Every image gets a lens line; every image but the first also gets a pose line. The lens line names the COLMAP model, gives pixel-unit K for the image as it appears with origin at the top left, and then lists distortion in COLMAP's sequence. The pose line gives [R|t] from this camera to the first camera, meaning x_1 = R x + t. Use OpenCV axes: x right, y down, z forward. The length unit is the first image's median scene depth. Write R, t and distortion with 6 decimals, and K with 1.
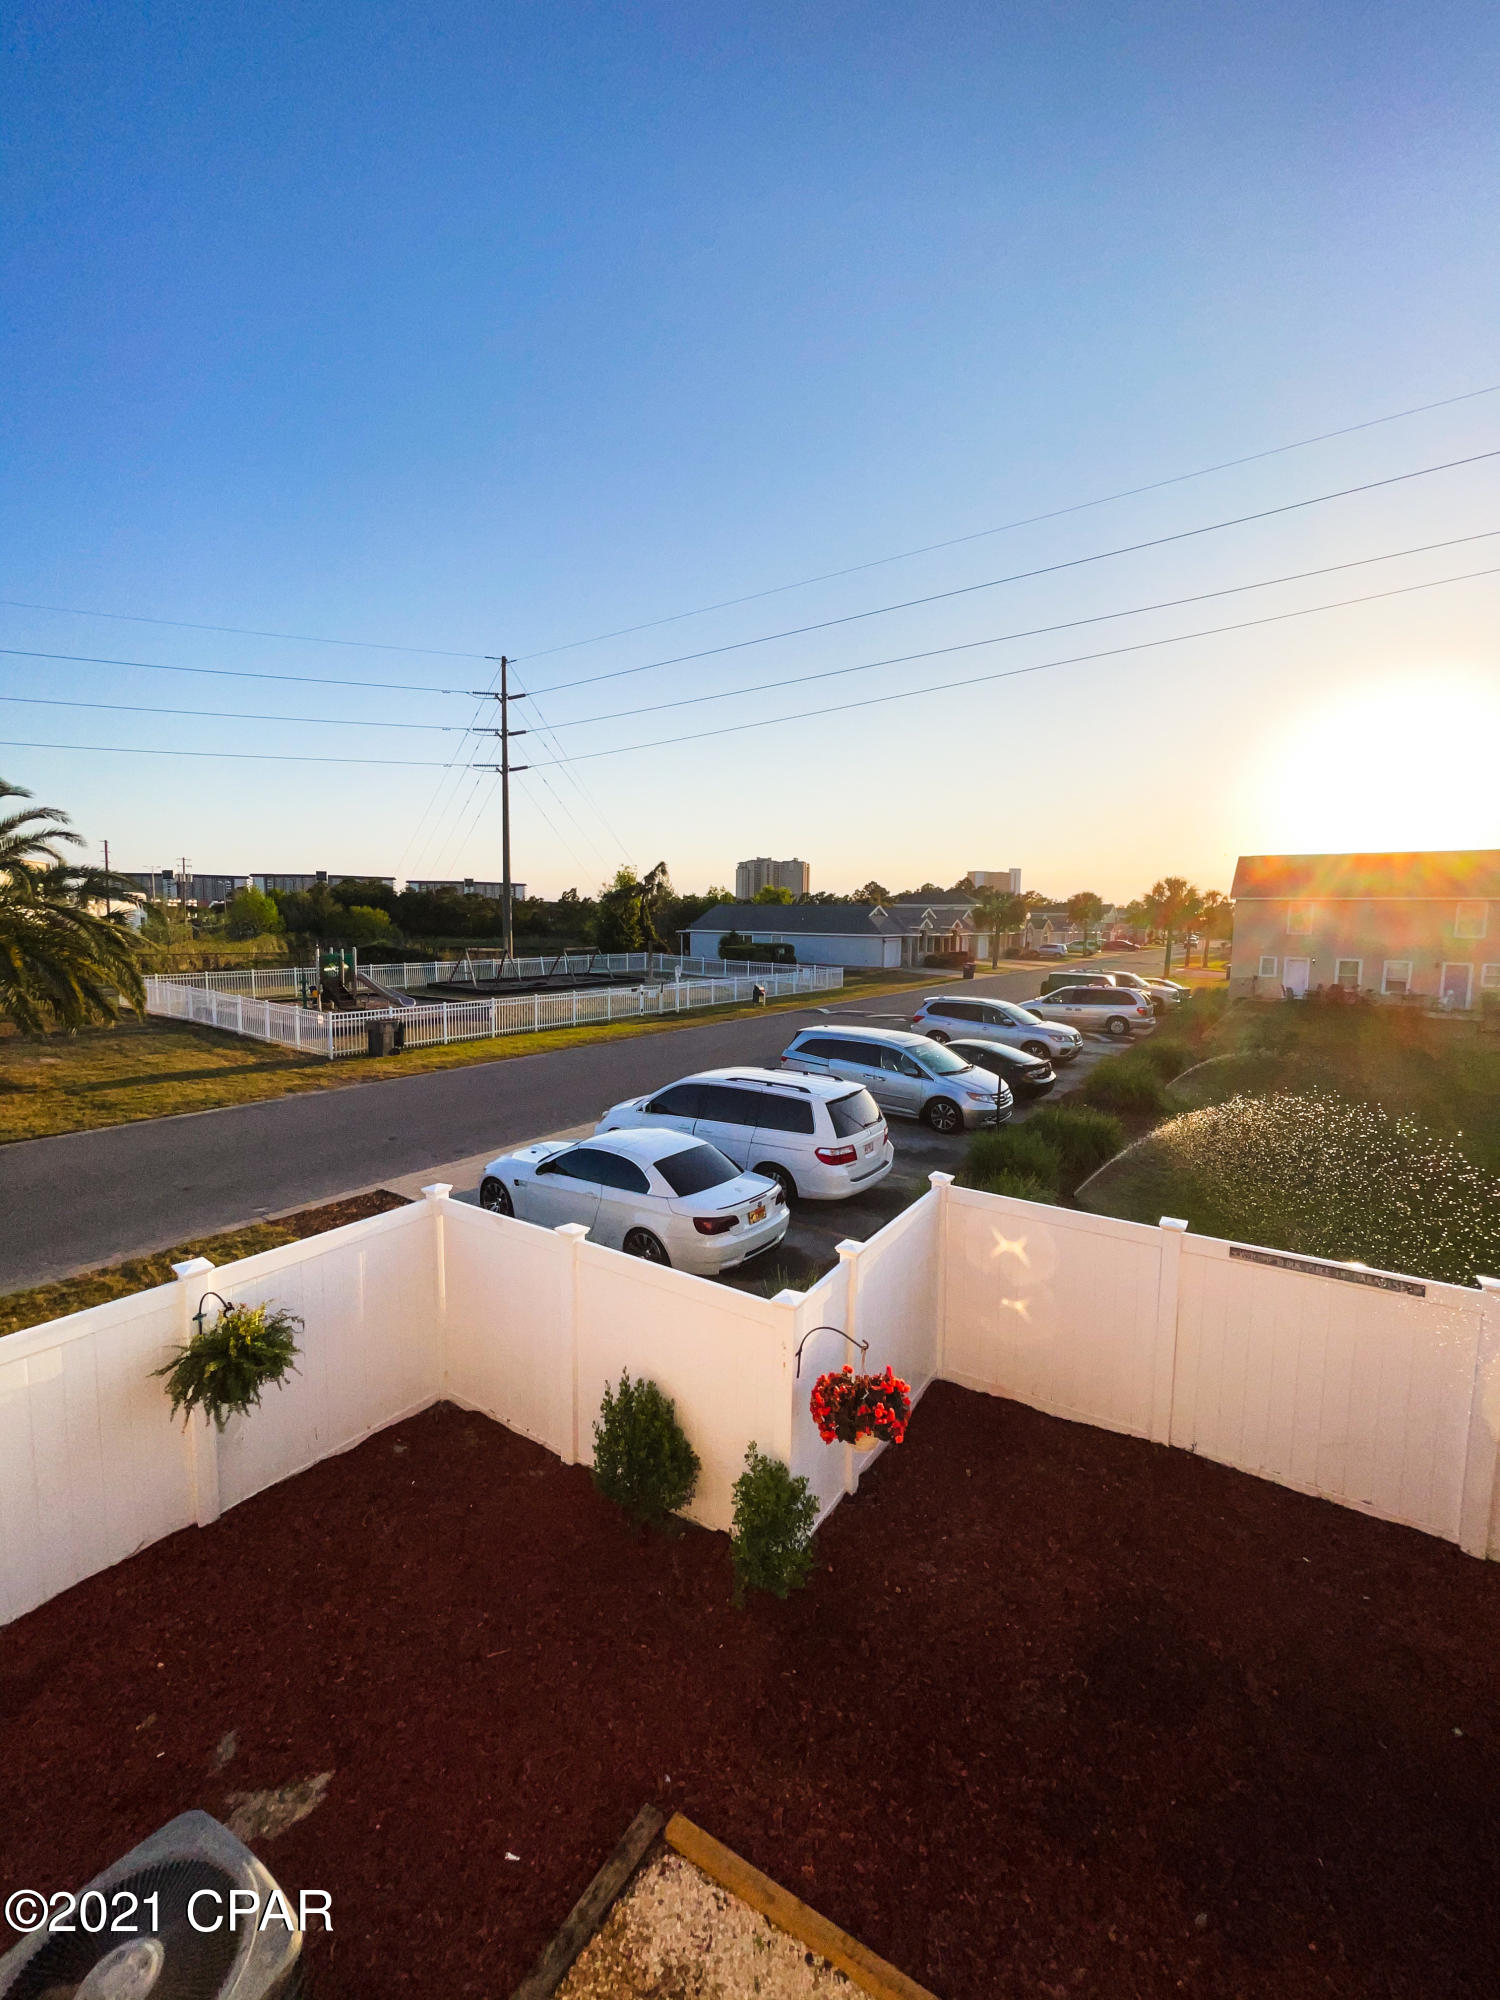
lens RADIAL K [[782.7, 0, 750.0], [0, 782.7, 1000.0], [0, 0, 1]] dist [0.020409, -0.000036]
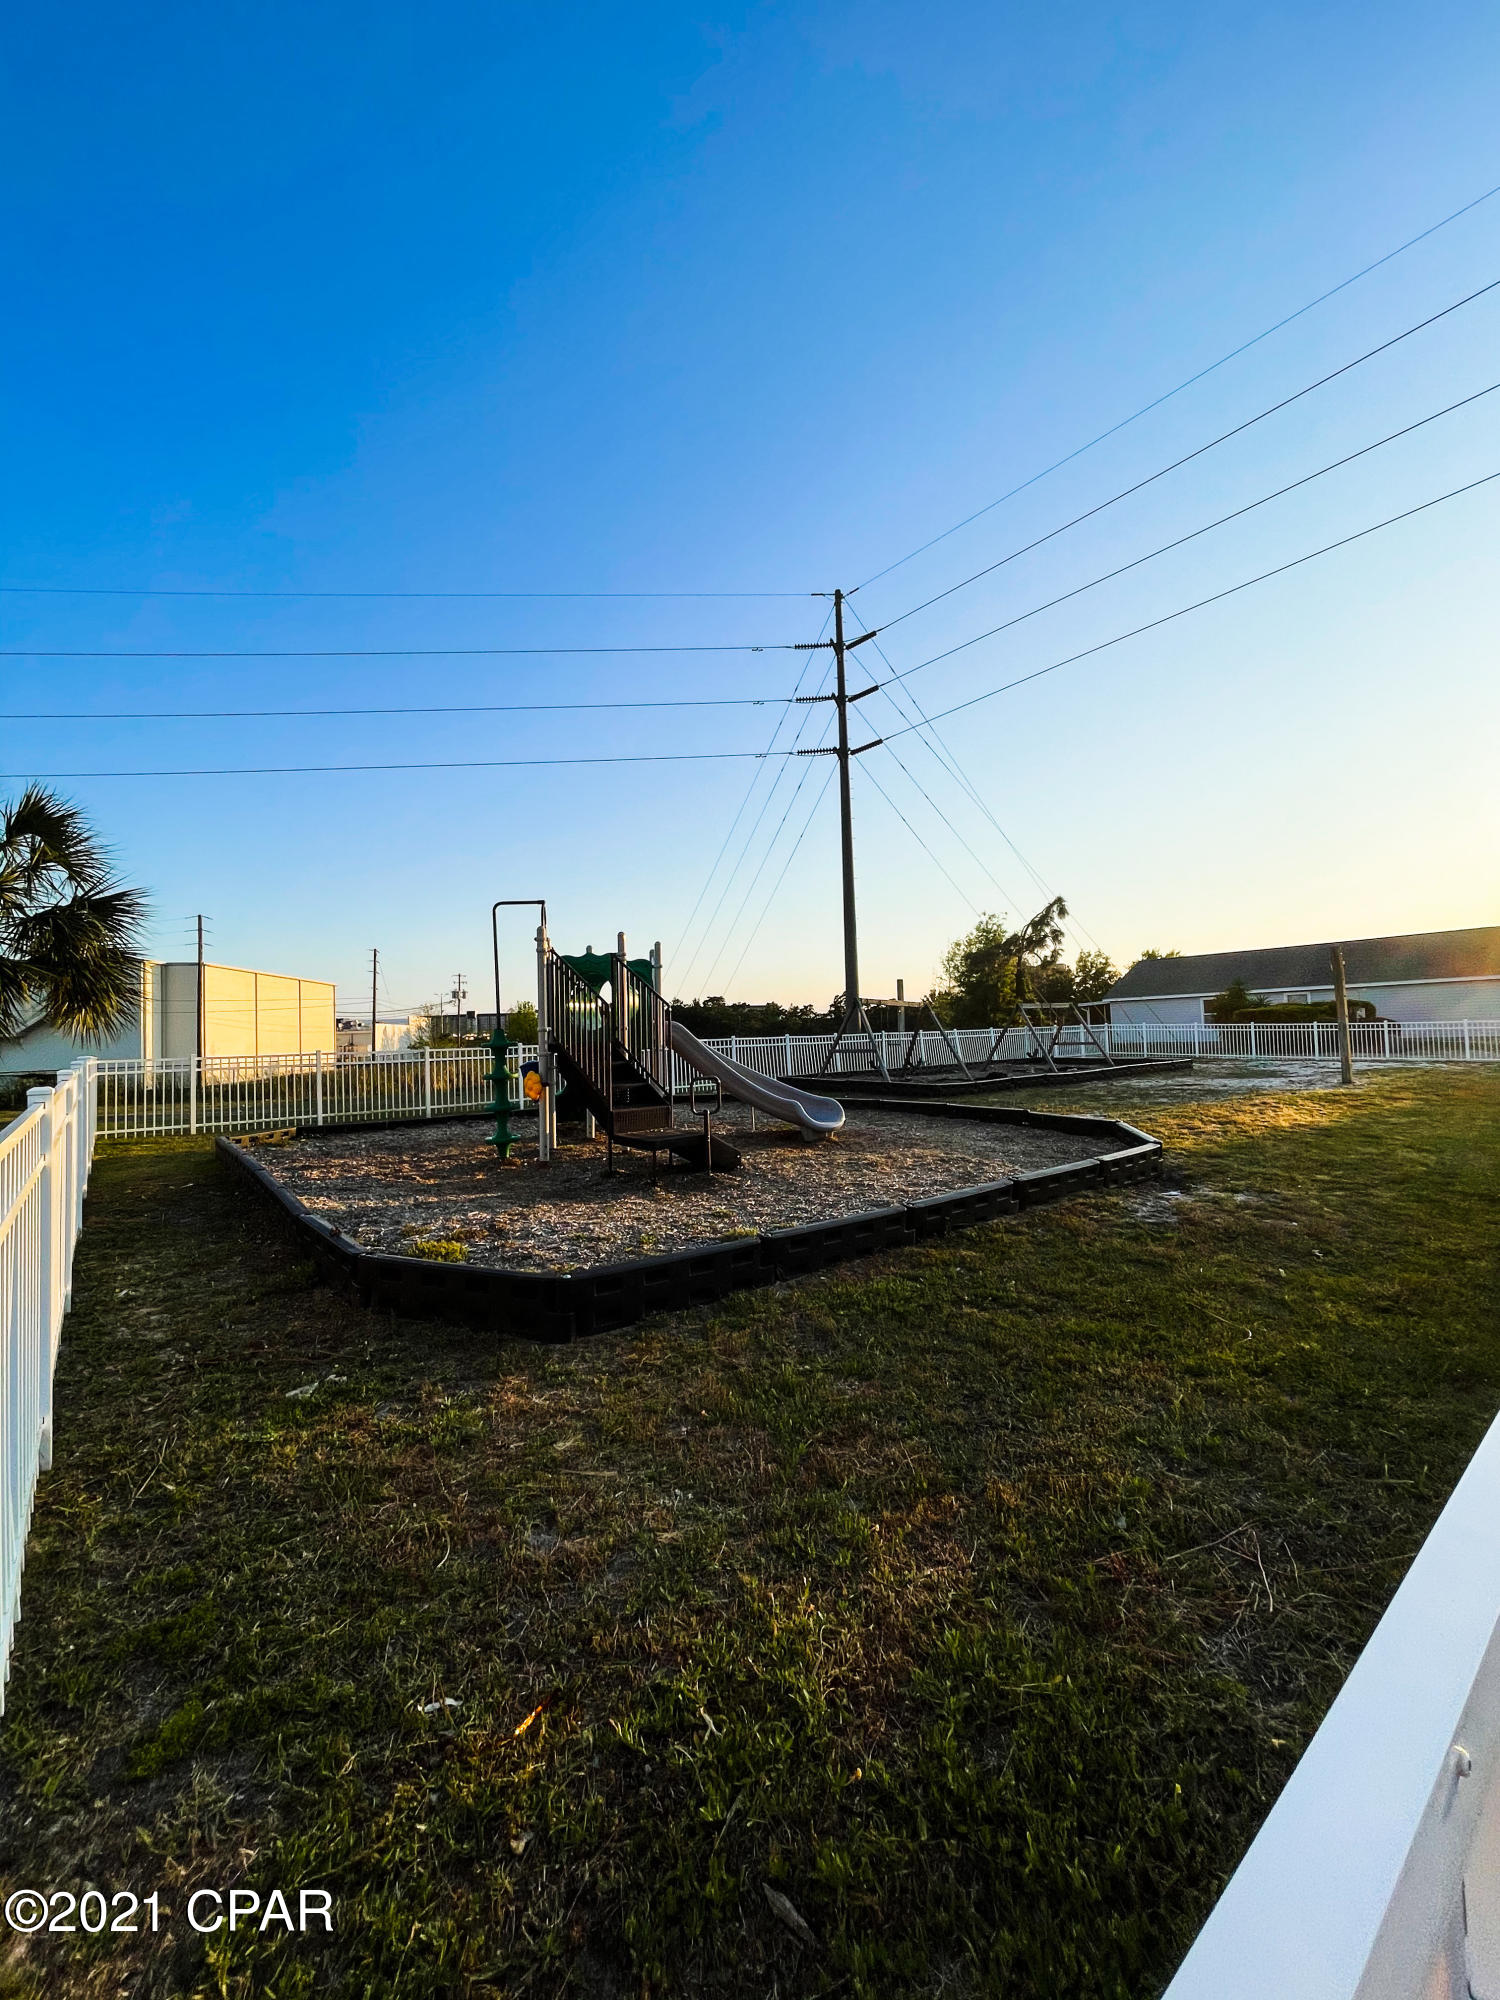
lens RADIAL K [[810.6, 0, 750.0], [0, 810.6, 1000.0], [0, 0, 1]] dist [0.009662, -0.000091]
pose [[0.951581, -0.064537, -0.300548, -0.191137], [0.020640, 0.988921, -0.147003, 0.001075], [0.306705, 0.133682, 0.942370, 0.365528]]
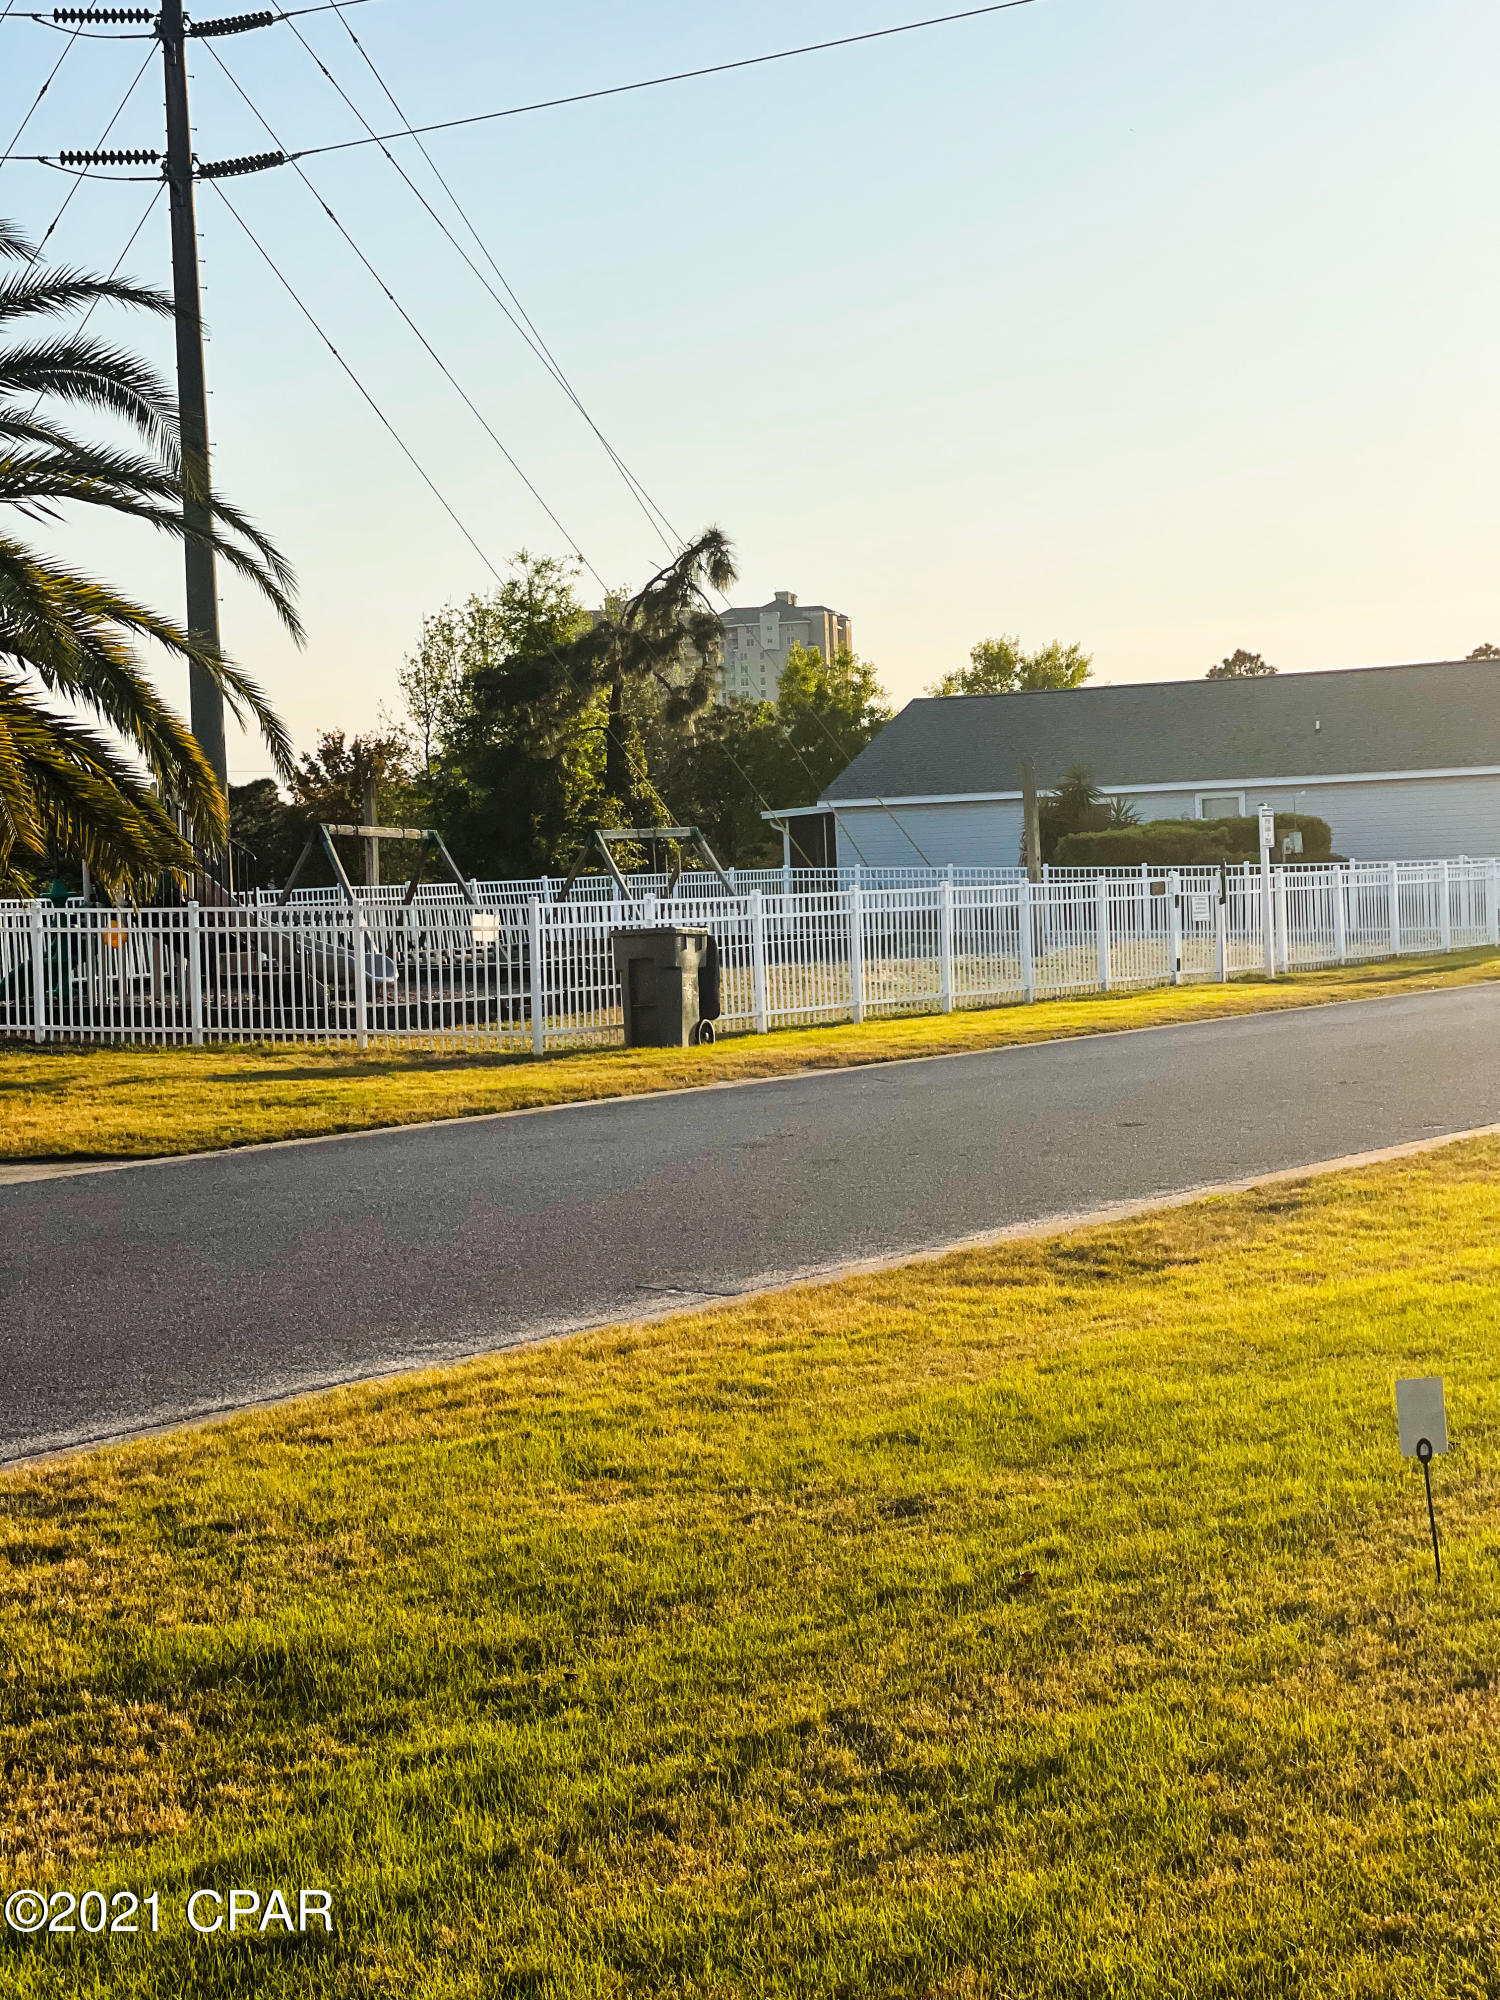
lens RADIAL K [[3647.4, 0, 750.0], [0, 3647.4, 1000.0], [0, 0, 1]] dist [0.028791, -0.022131]
pose [[0.997350, -0.060949, 0.039724, -0.186414], [0.063506, 0.995755, -0.066626, 0.056557], [-0.035494, 0.068972, 0.996987, -0.154420]]
